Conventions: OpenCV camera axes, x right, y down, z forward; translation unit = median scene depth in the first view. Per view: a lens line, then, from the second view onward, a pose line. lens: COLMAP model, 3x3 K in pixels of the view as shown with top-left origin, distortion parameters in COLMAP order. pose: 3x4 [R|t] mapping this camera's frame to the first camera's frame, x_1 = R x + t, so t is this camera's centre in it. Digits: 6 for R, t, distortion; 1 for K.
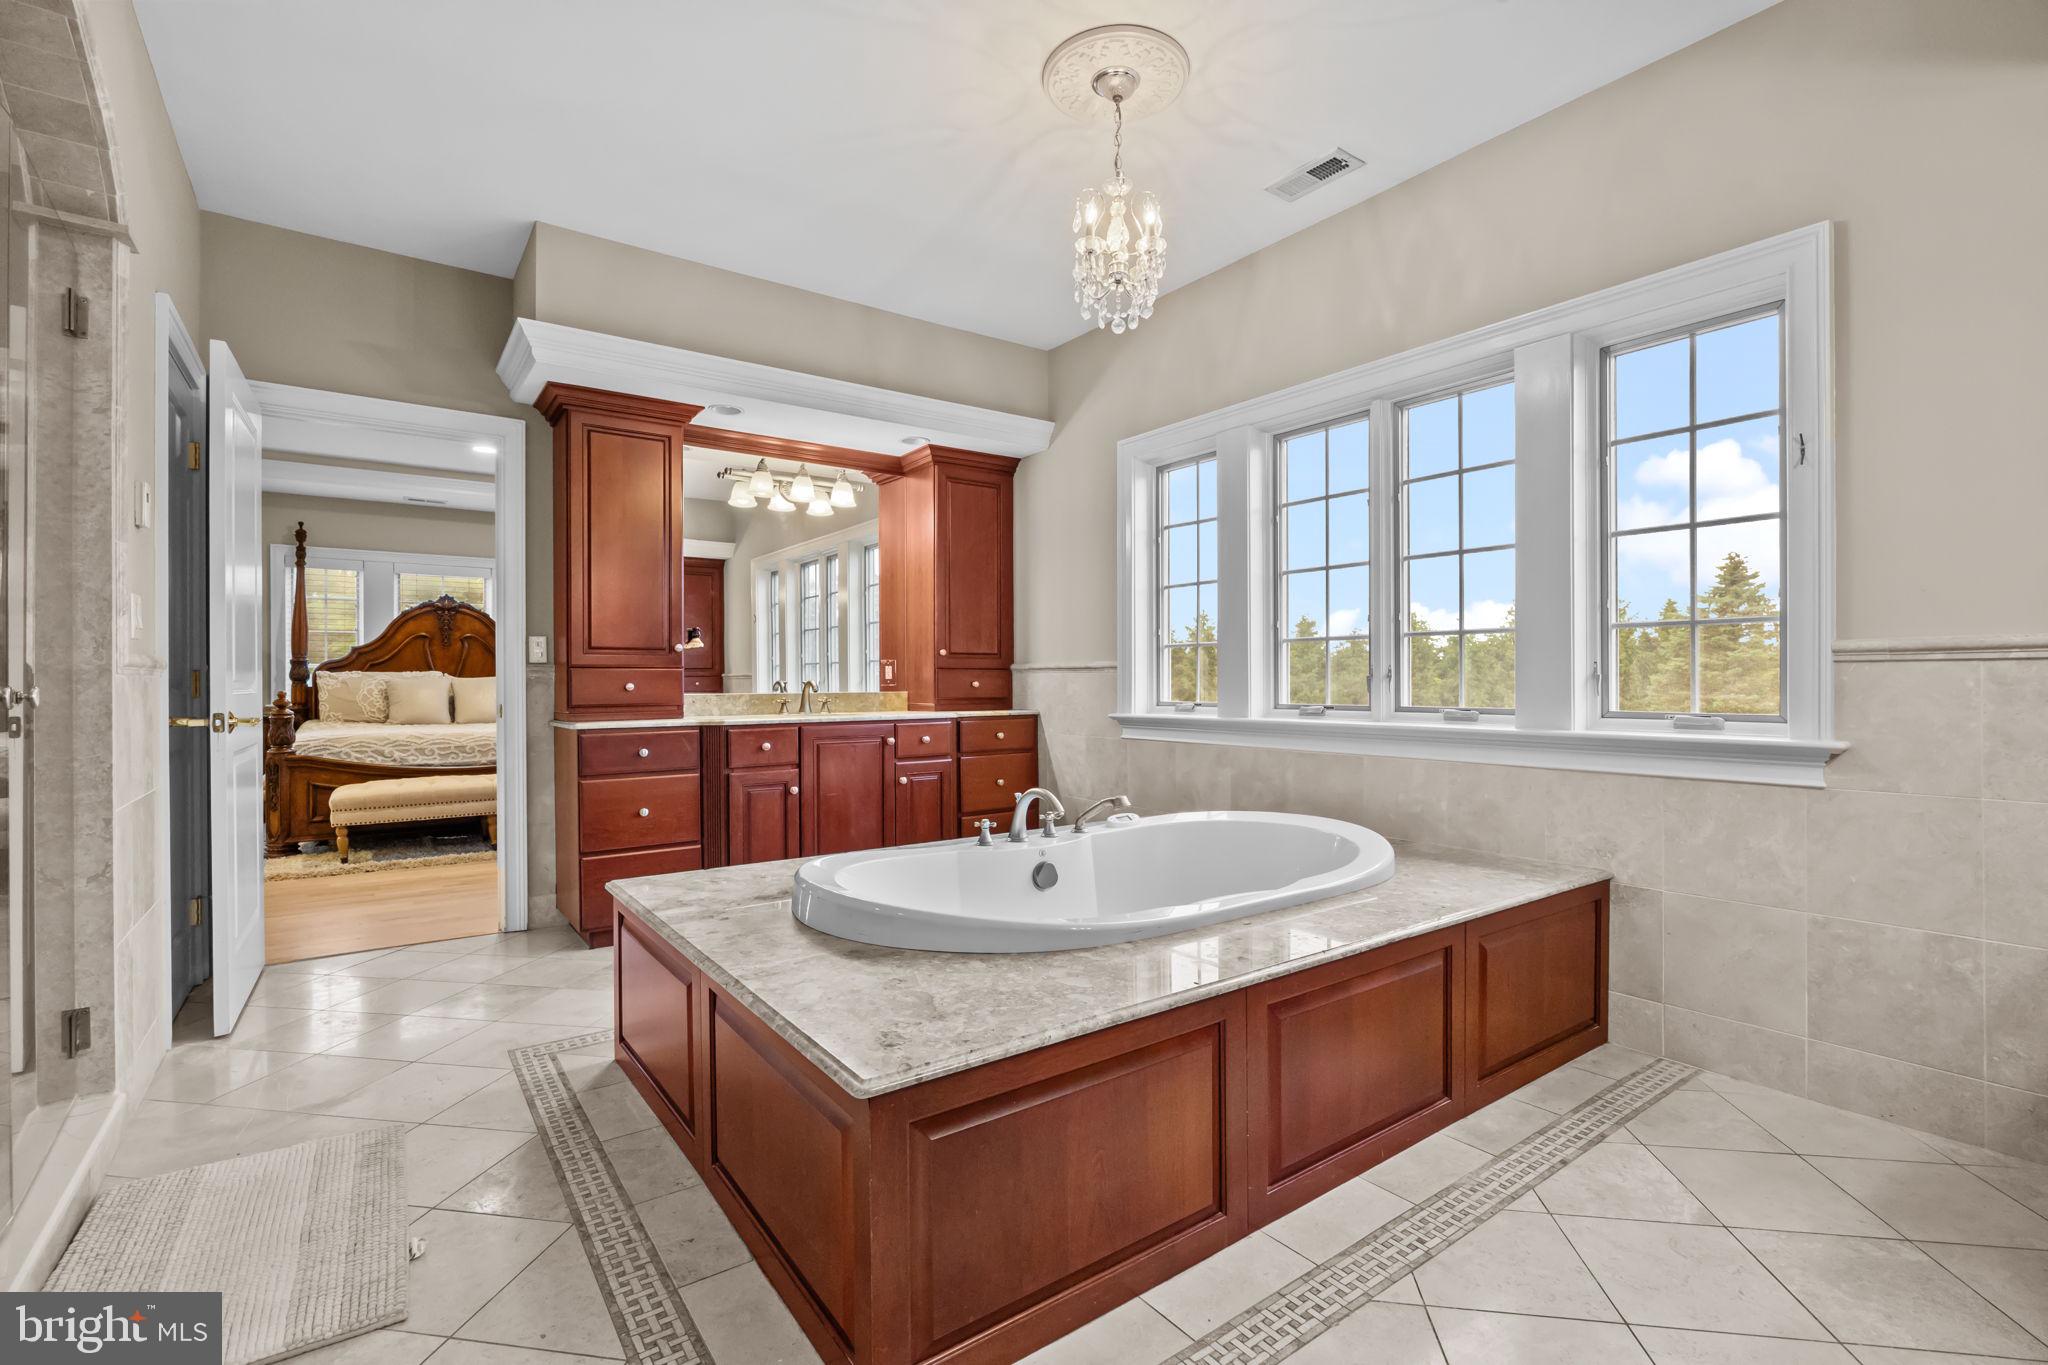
lens RADIAL K [[896.7, 0, 1016.4], [0, 896.7, 679.5], [0, 0, 1]] dist [-0.014620, 0.000482]
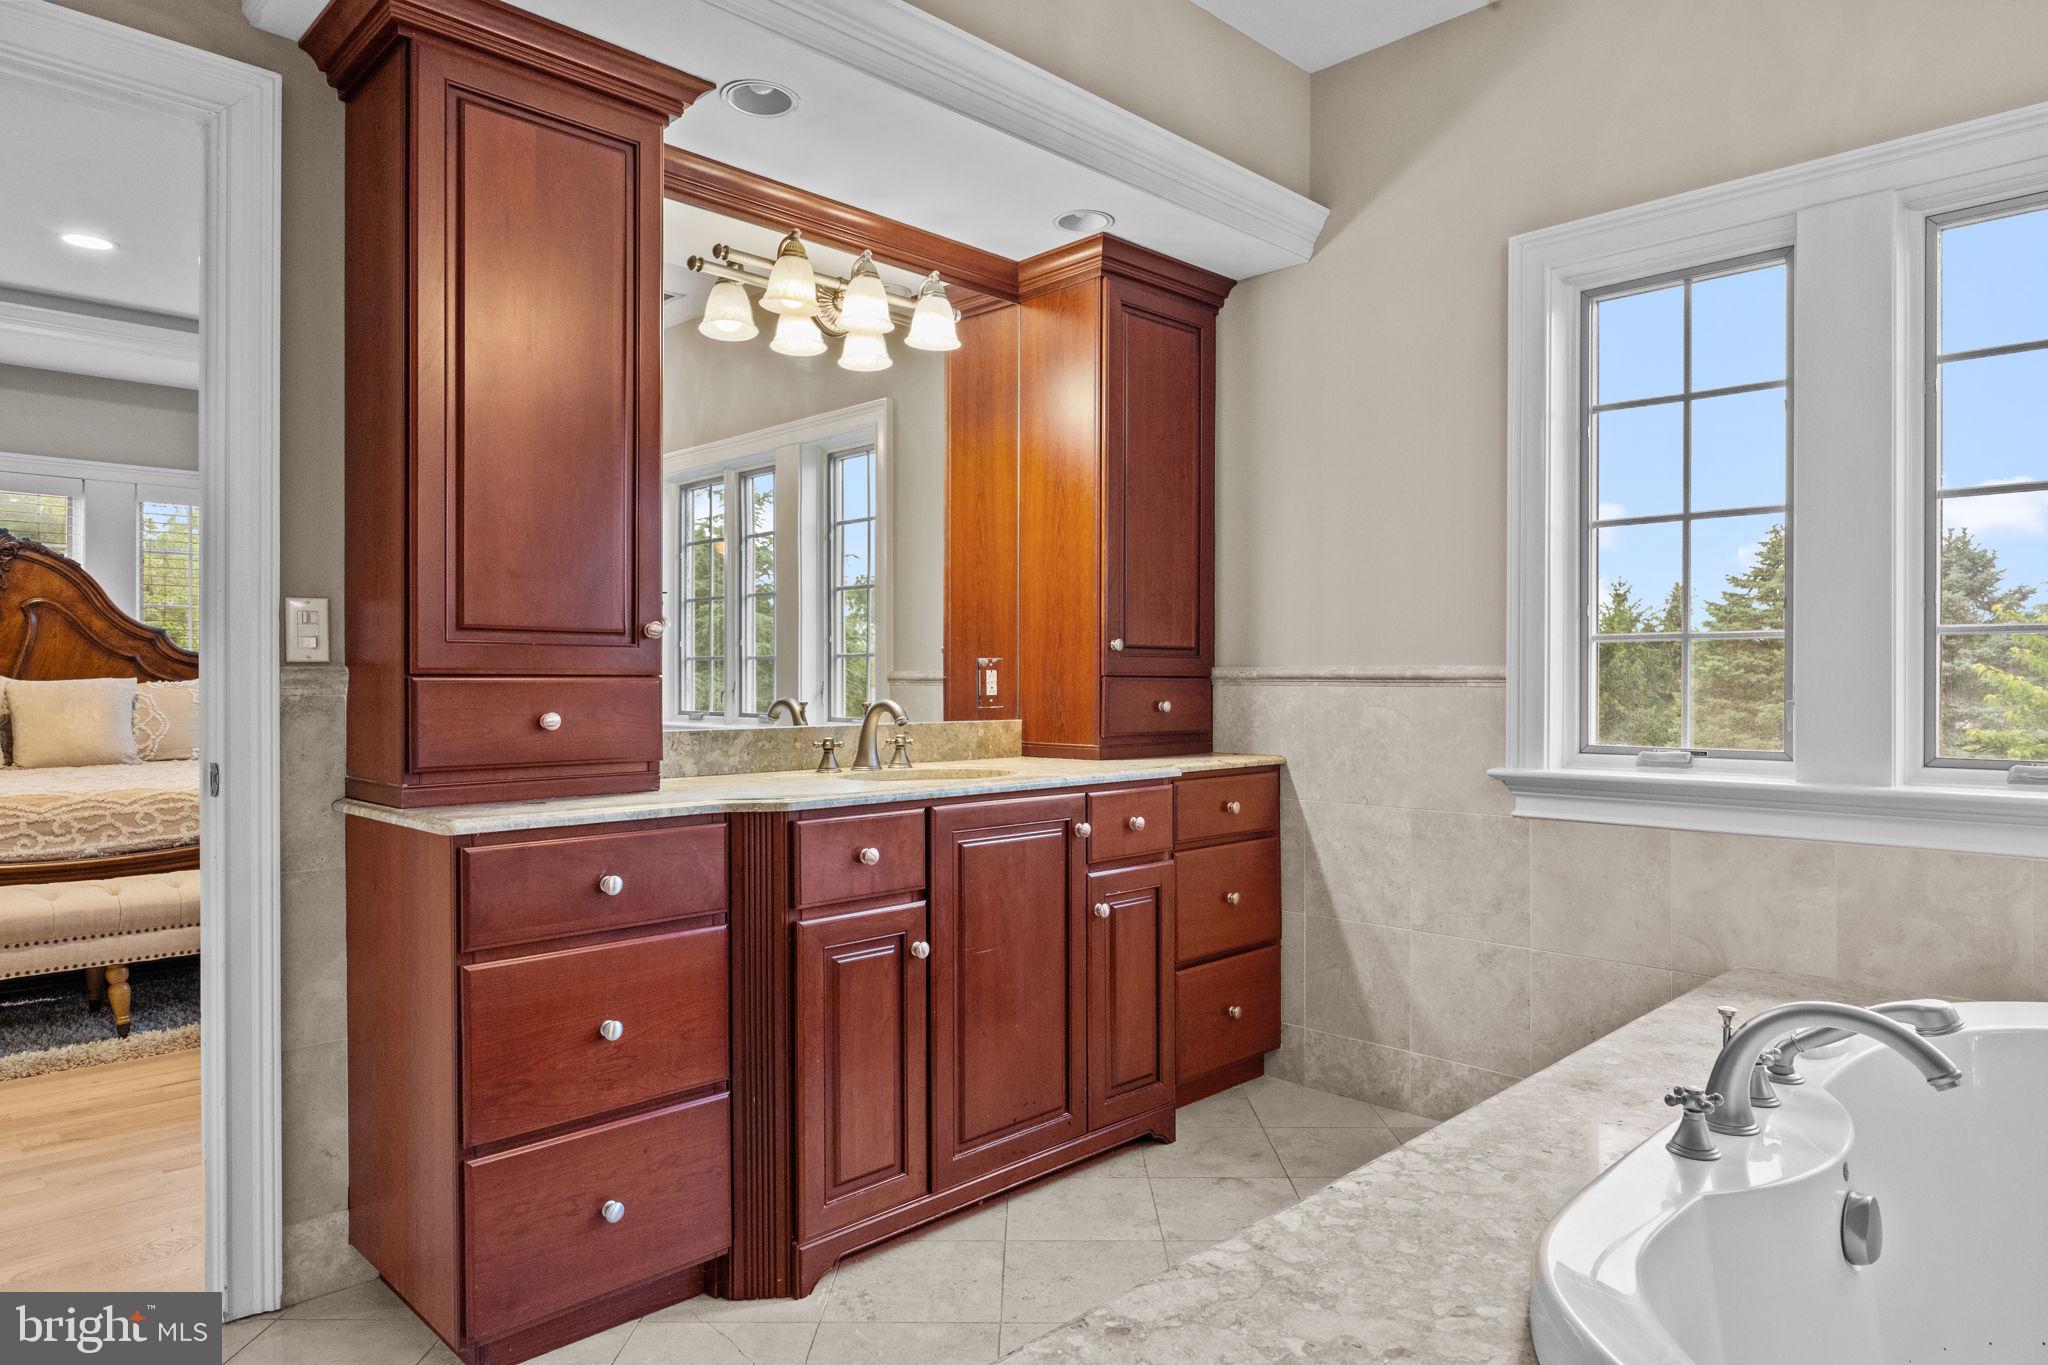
lens RADIAL K [[1227.4, 0, 1027.5], [0, 1227.4, 681.2], [0, 0, 1]] dist [-0.007428, -0.001150]
pose [[0.988099, 0.005589, 0.153716, -0.256968], [-0.005881, 0.999982, 0.001450, -0.010947], [-0.153705, -0.002337, 0.988114, 0.337705]]
